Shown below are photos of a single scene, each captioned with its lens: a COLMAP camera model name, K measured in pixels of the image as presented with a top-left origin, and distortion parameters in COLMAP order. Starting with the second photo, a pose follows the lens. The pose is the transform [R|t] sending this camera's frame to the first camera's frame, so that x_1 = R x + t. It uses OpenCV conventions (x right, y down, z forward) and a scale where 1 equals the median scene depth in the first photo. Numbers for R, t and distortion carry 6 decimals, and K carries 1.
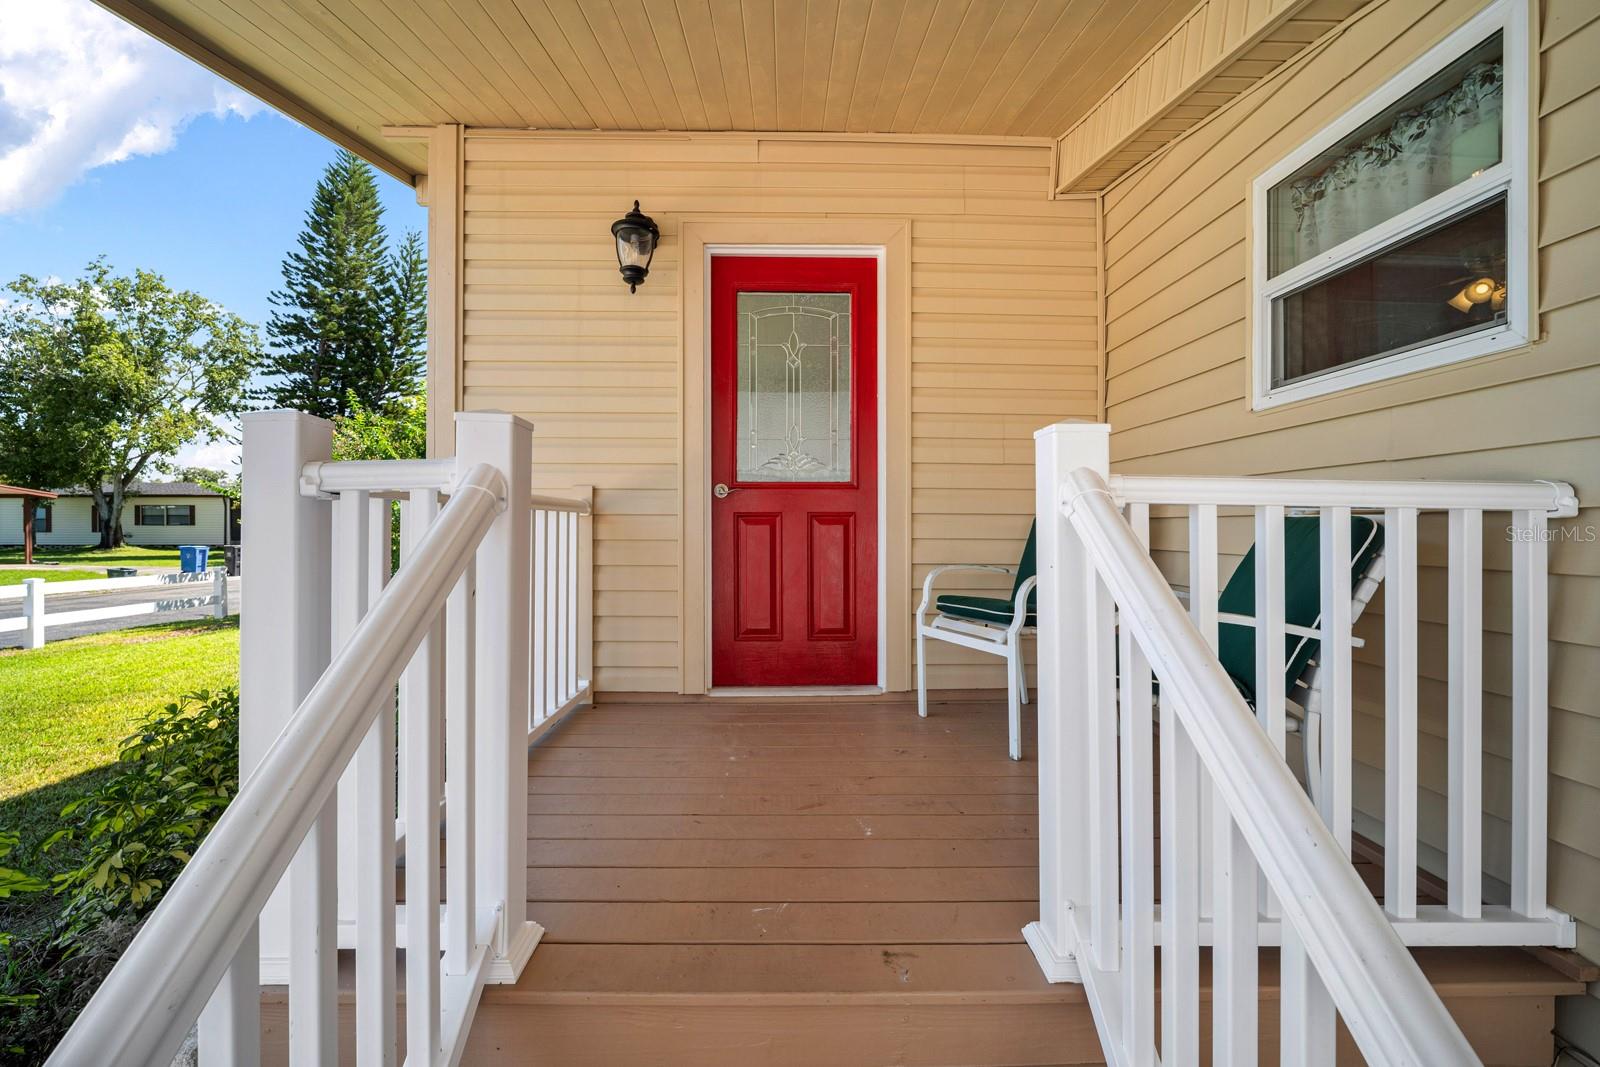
lens RADIAL K [[669.9, 0, 807.2], [0, 669.9, 527.2], [0, 0, 1]] dist [-0.014439, 0.000652]
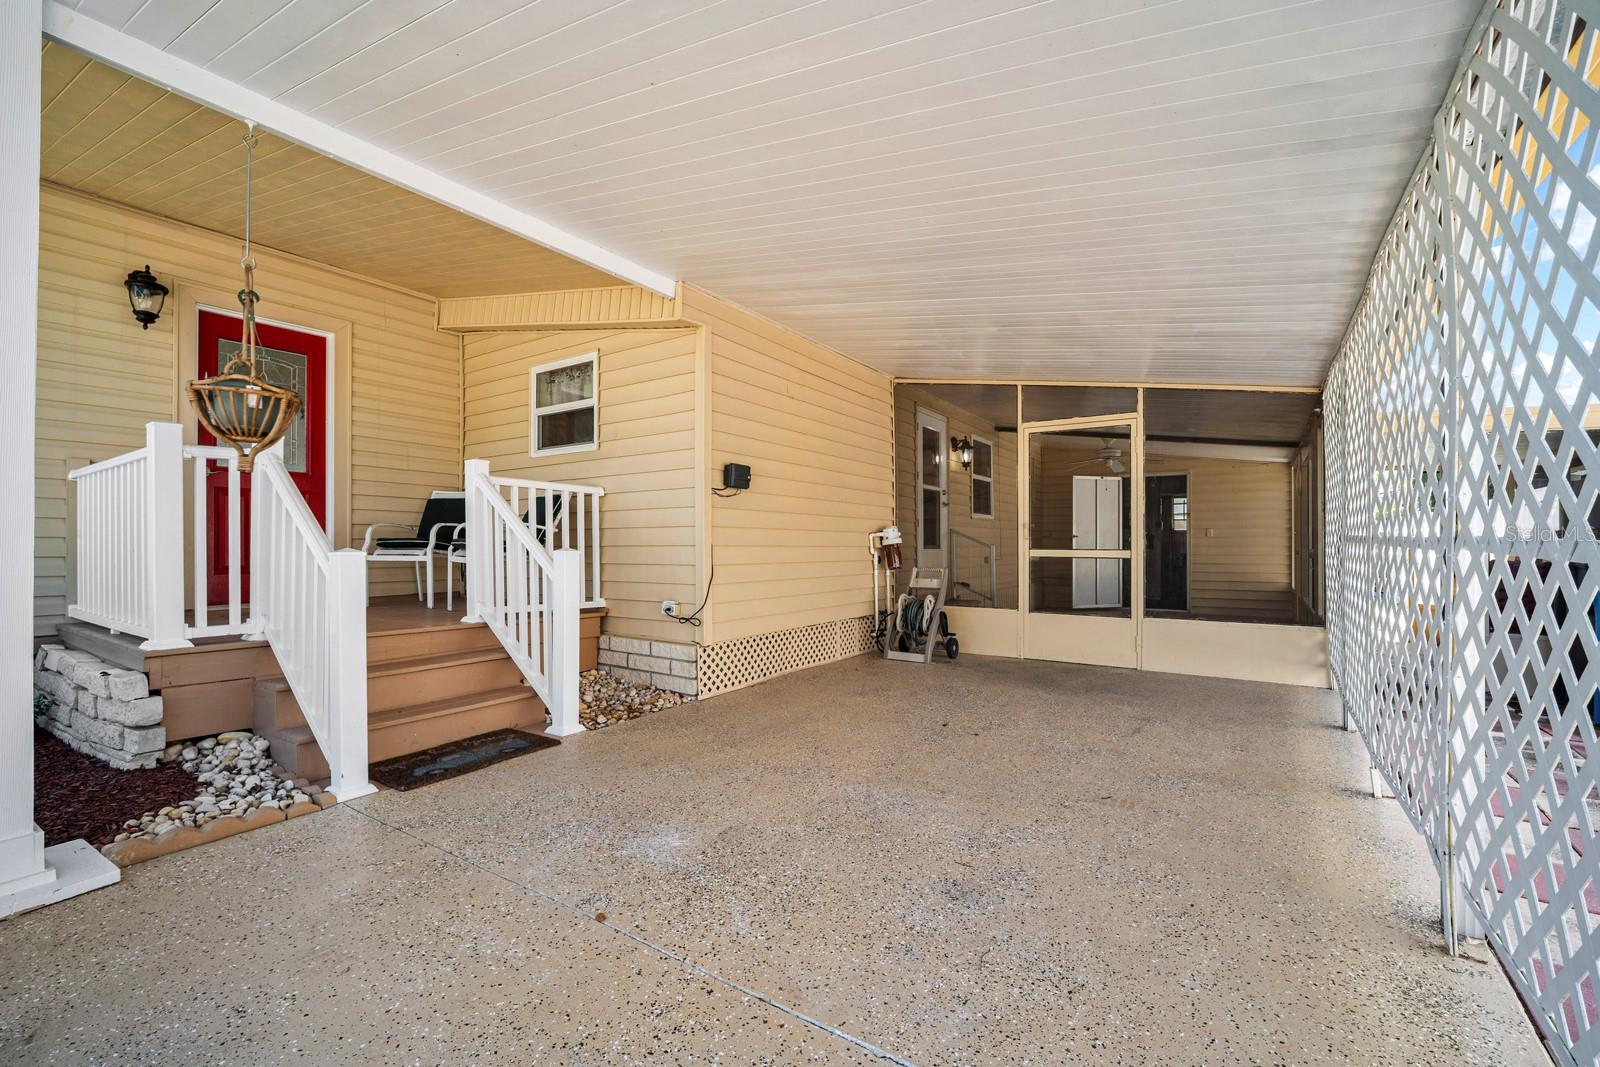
lens RADIAL K [[669.9, 0, 809.6], [0, 669.9, 546.1], [0, 0, 1]] dist [-0.014439, 0.000652]
pose [[0.571733, -0.001398, 0.820439, -0.789255], [0.004284, 0.999990, -0.001281, 0.164434], [-0.820429, 0.004247, 0.571733, -1.286059]]
